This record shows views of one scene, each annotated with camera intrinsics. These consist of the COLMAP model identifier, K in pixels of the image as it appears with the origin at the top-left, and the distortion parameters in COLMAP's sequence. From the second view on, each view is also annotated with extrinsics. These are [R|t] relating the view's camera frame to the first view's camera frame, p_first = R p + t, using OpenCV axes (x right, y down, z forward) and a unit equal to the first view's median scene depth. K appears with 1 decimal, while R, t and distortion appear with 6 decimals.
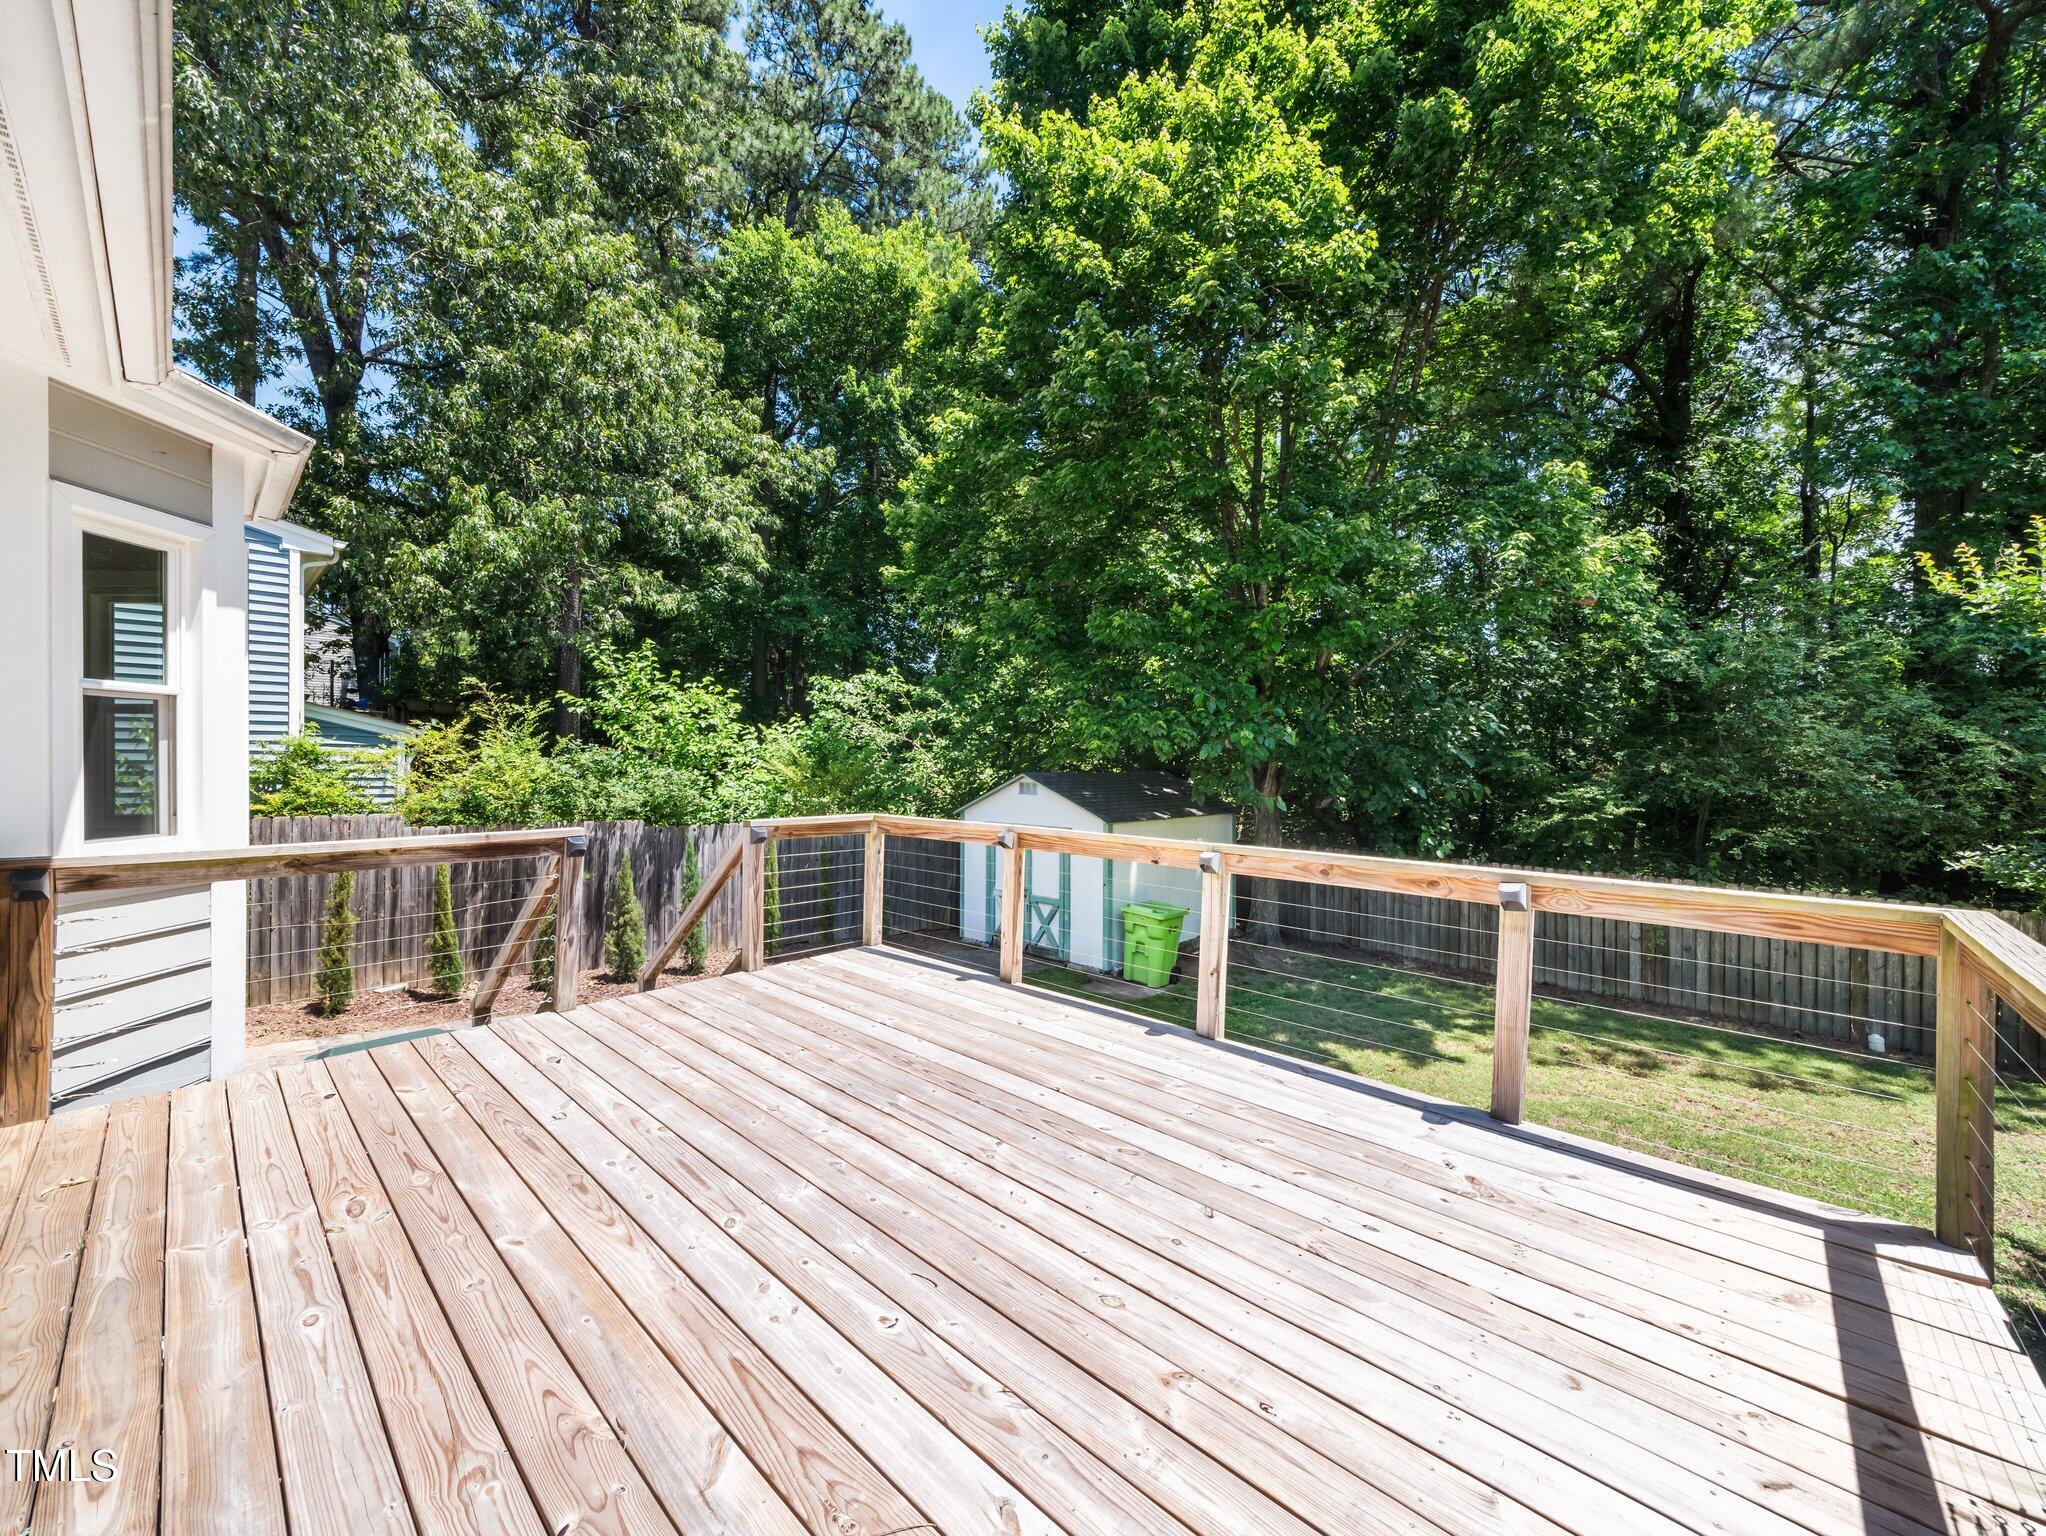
lens RADIAL K [[807.4, 0, 1027.2], [0, 807.4, 769.6], [0, 0, 1]] dist [-0.004083, 0.000191]
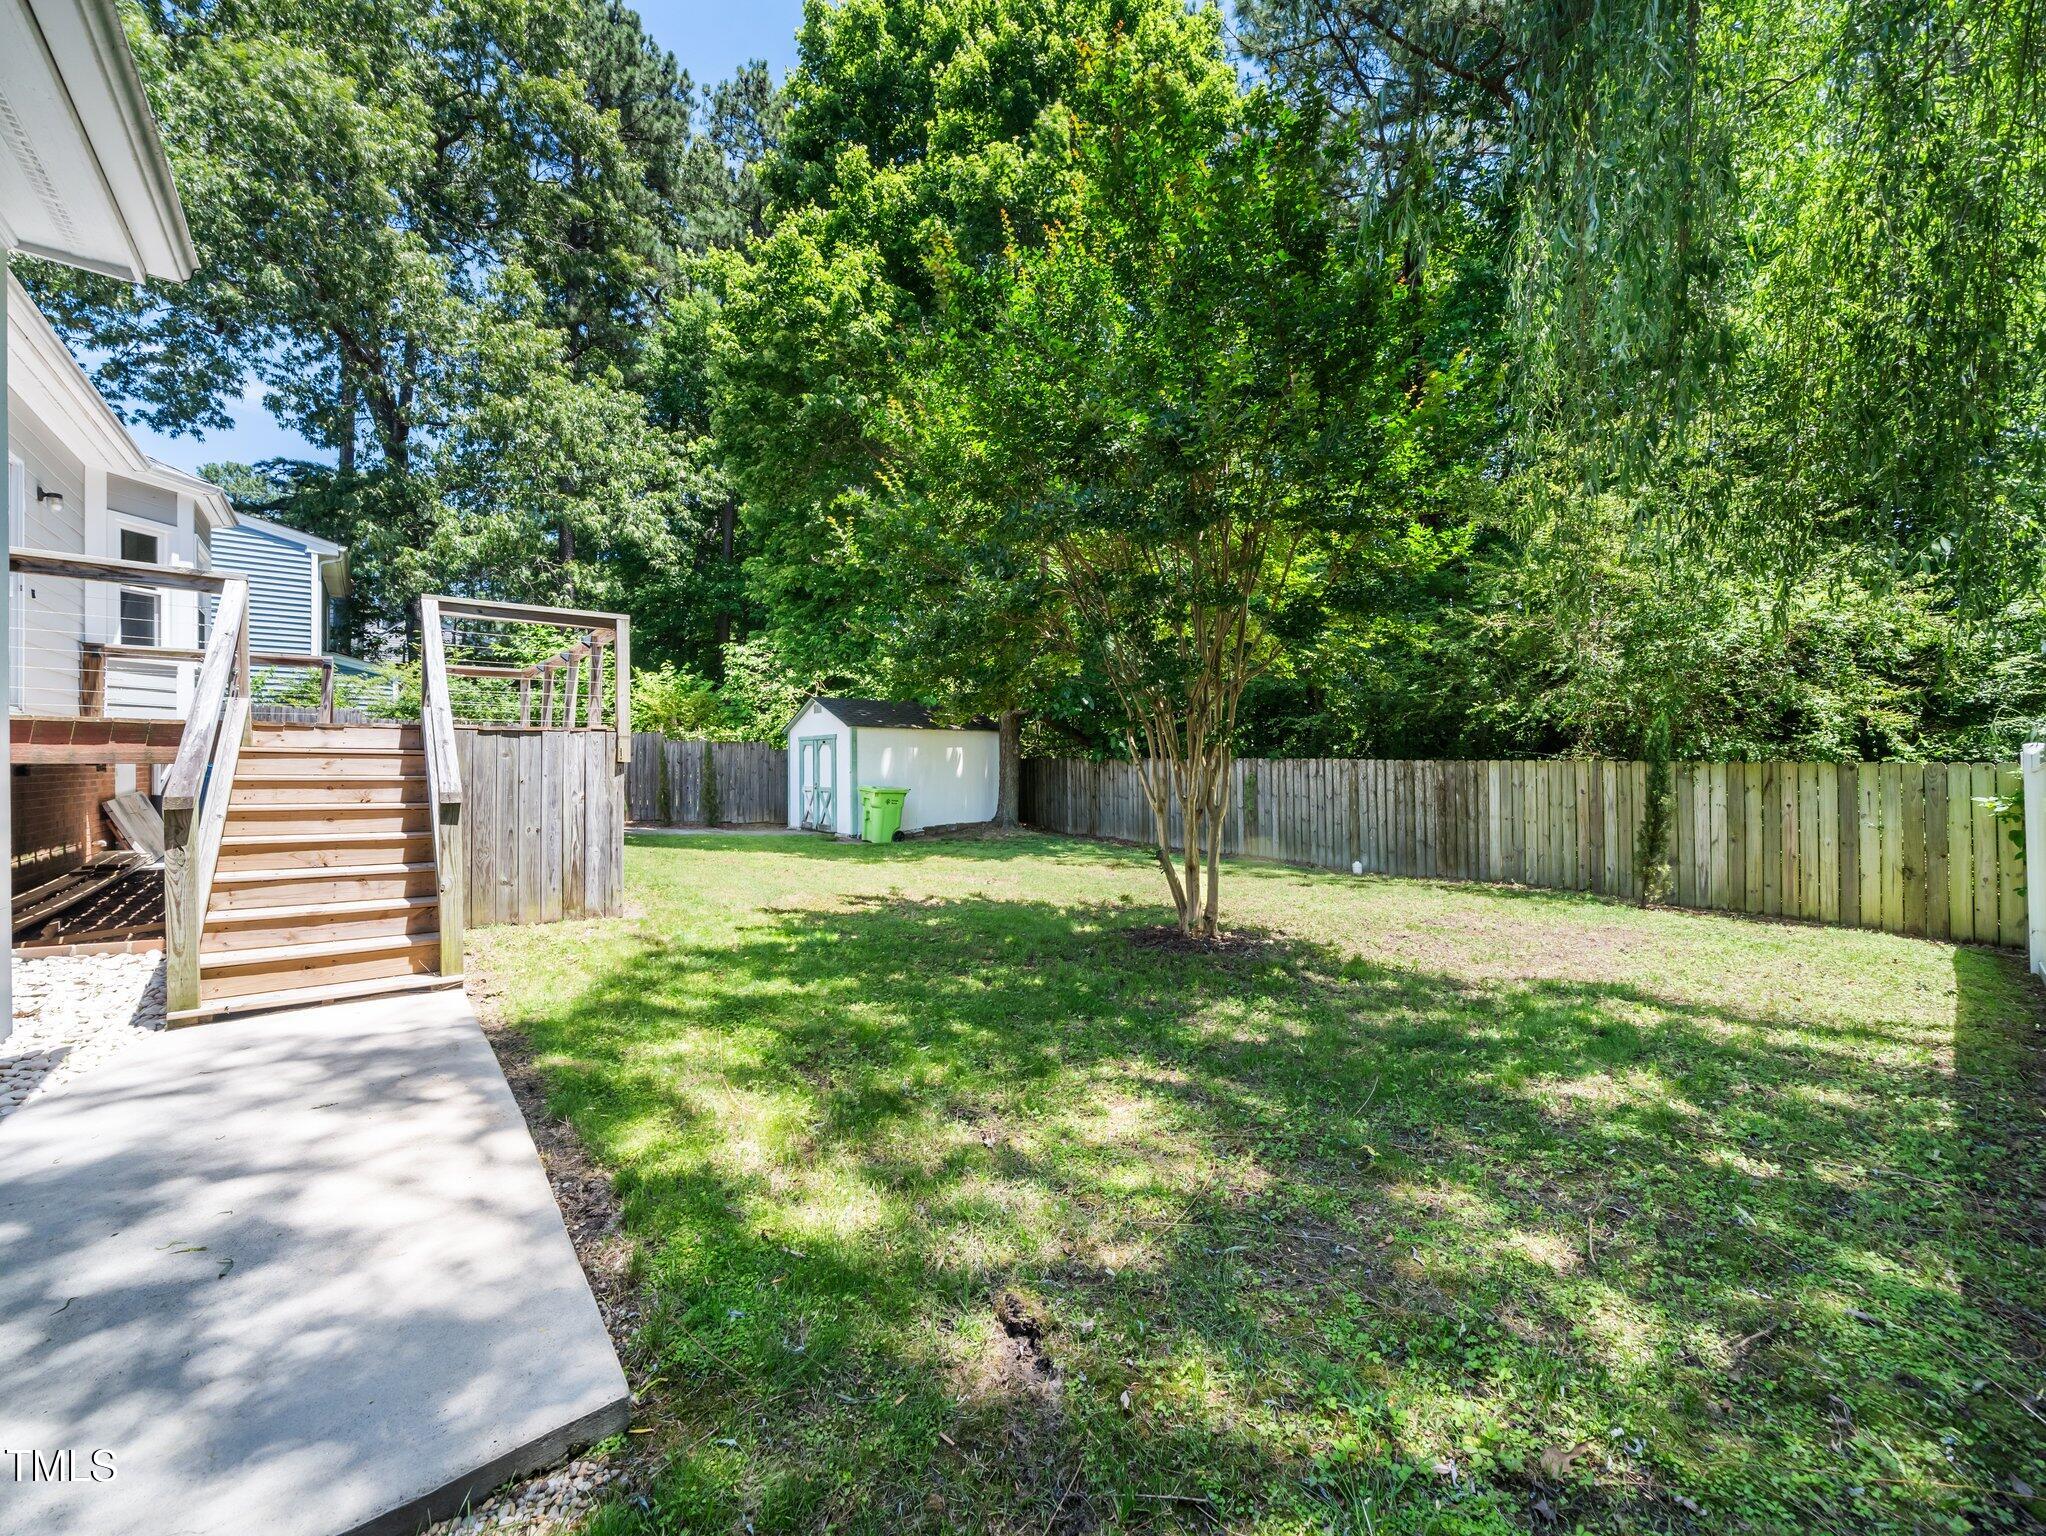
lens RADIAL K [[807.4, 0, 1028.3], [0, 807.4, 766.0], [0, 0, 1]] dist [-0.004083, 0.000191]
pose [[0.991992, -0.008915, -0.125989, 0.523337], [0.008089, 0.999942, -0.007070, 0.130484], [0.126044, 0.005994, 0.992006, -0.307276]]
